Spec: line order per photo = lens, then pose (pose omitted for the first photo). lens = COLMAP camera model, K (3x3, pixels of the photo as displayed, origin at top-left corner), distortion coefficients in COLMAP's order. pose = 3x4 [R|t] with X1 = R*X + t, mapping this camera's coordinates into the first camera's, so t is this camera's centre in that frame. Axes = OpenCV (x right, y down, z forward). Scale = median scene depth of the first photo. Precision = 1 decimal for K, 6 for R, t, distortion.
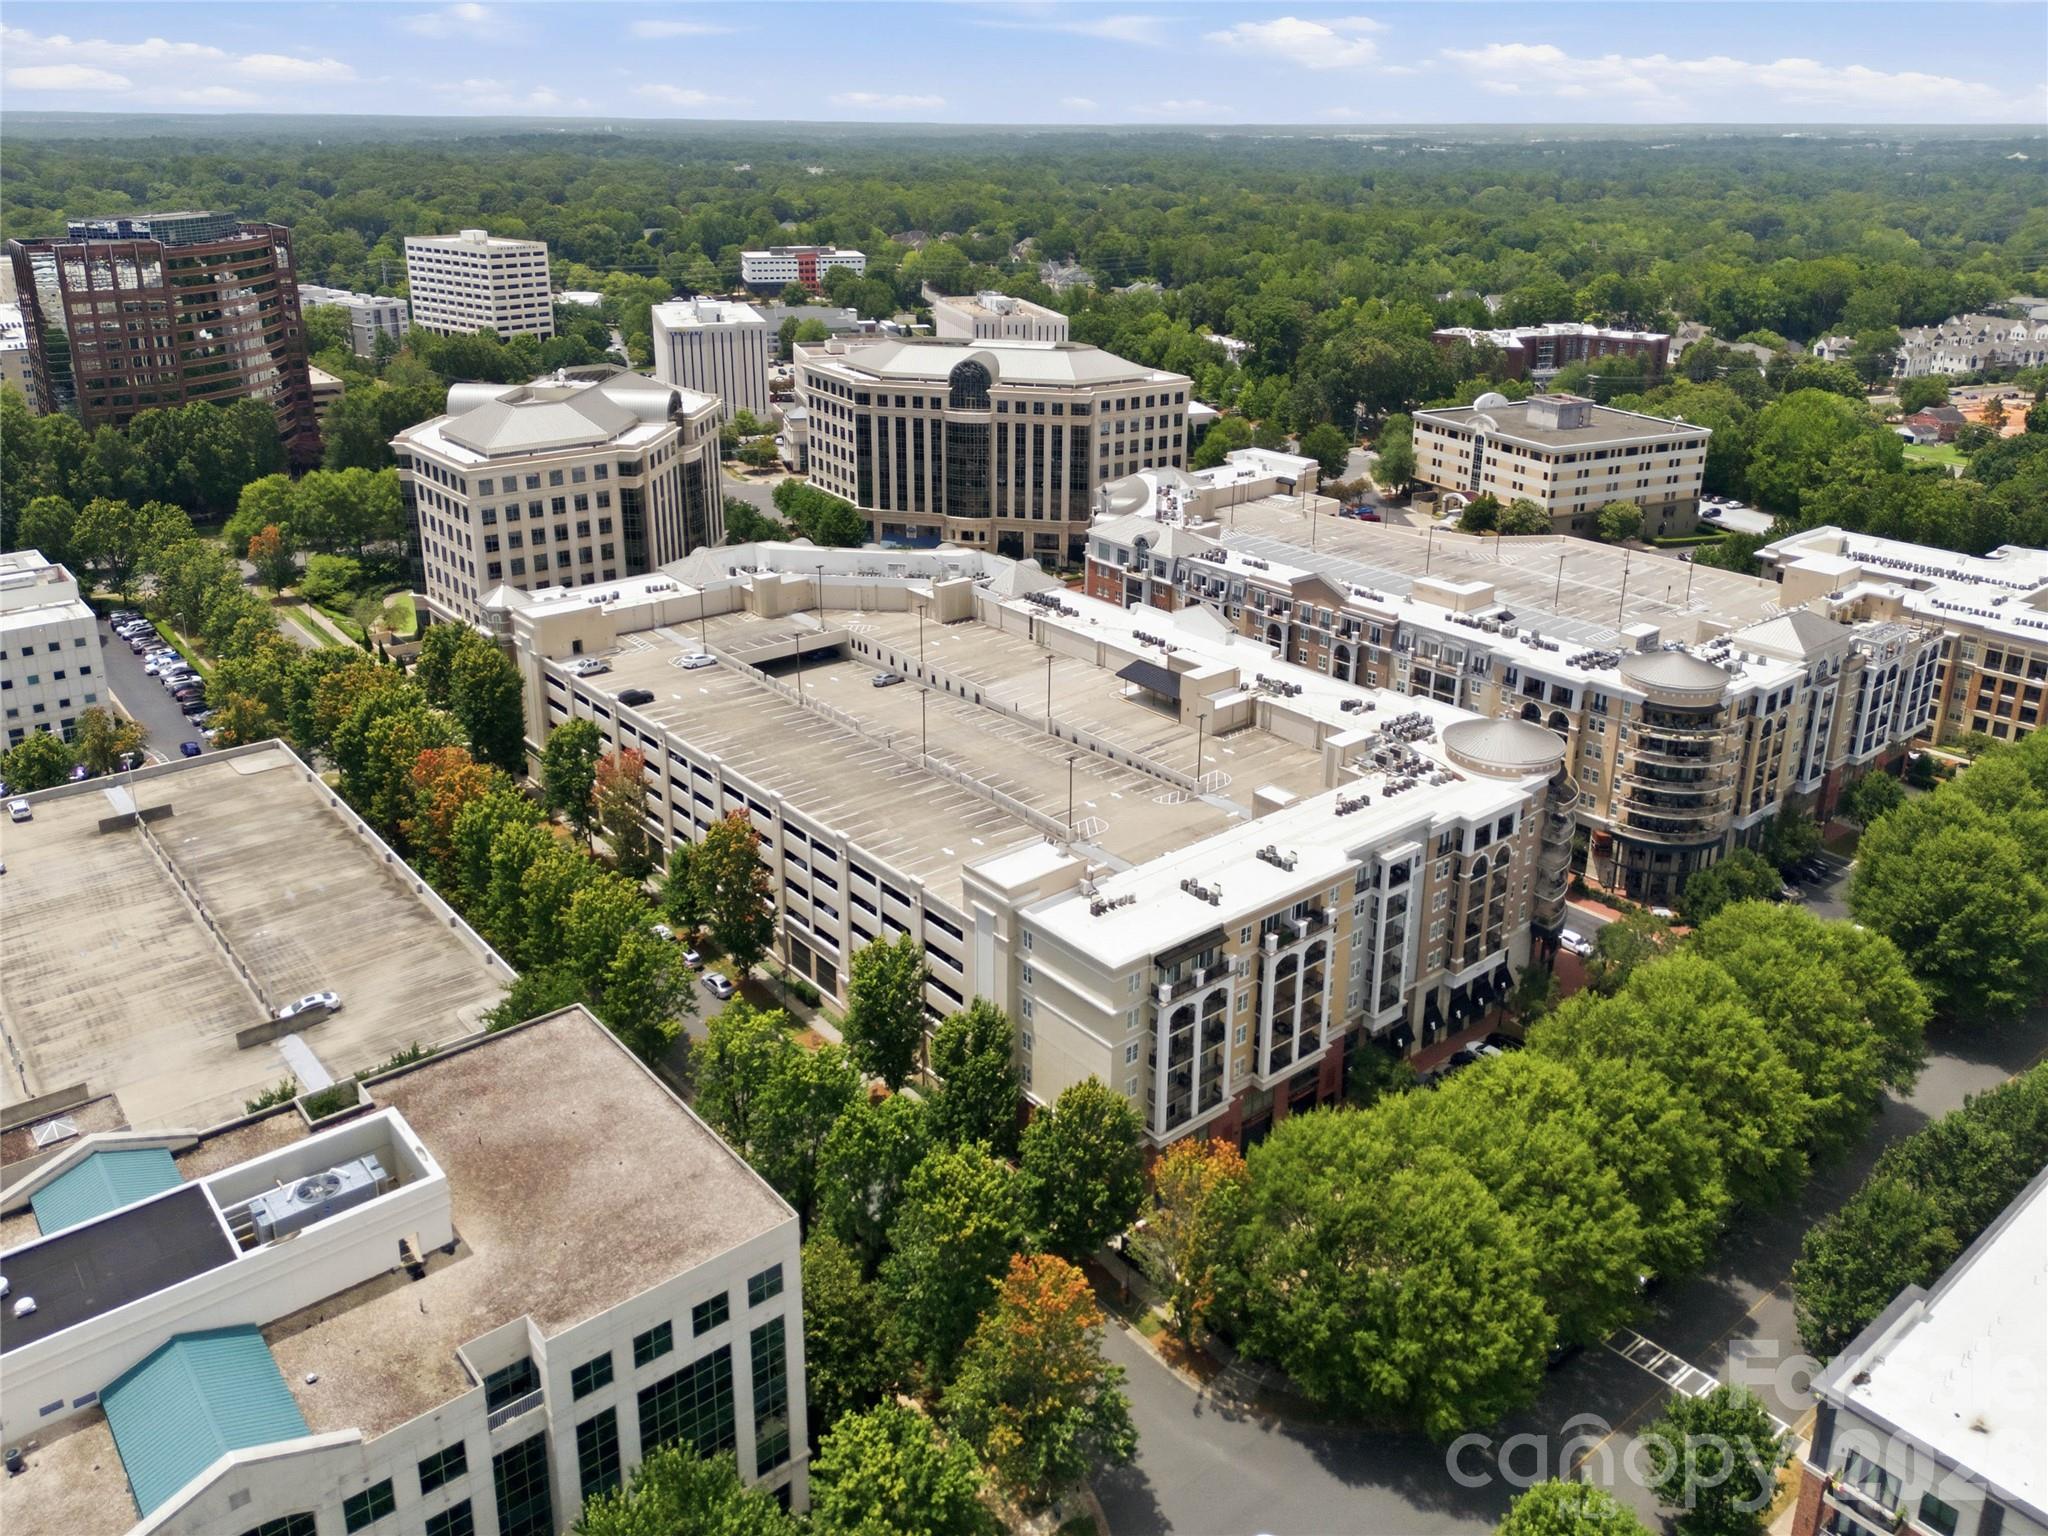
lens RADIAL K [[1546.9, 0, 1016.2], [0, 1546.9, 763.9], [0, 0, 1]] dist [0.066122, -0.058038]
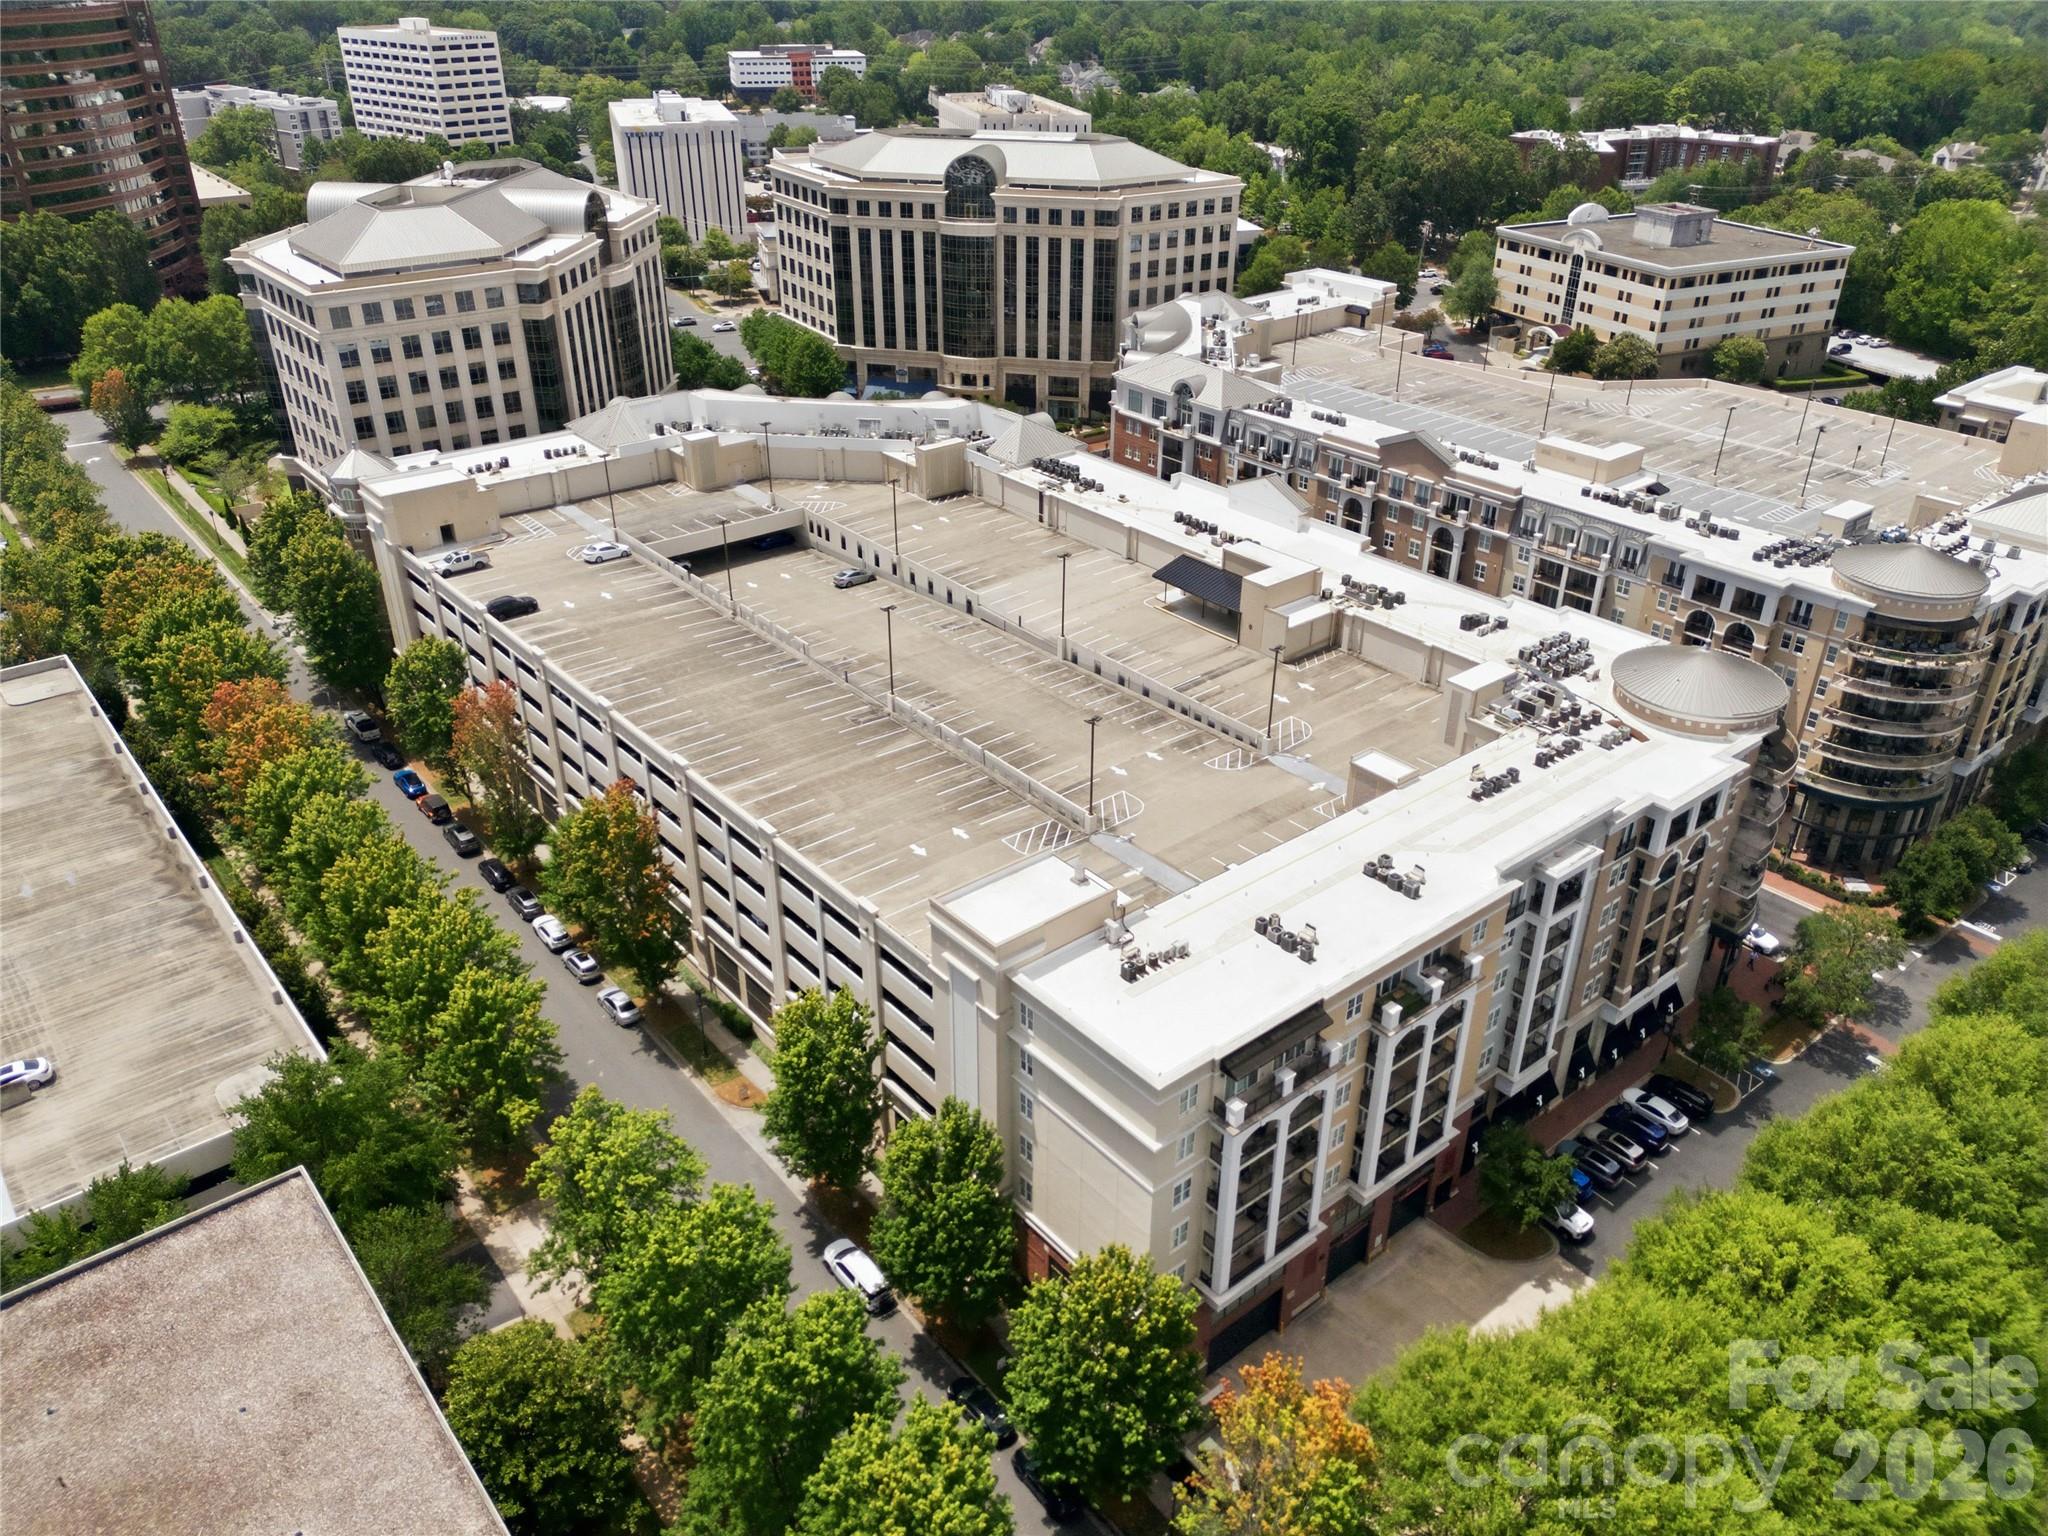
lens RADIAL K [[1462.9, 0, 1019.5], [0, 1462.9, 816.2], [0, 0, 1]] dist [0.034787, -0.018136]
pose [[0.999932, 0.002113, -0.011436, 0.007468], [-0.000427, 0.989374, 0.145392, -0.041077], [0.011622, -0.145377, 0.989308, 0.255038]]
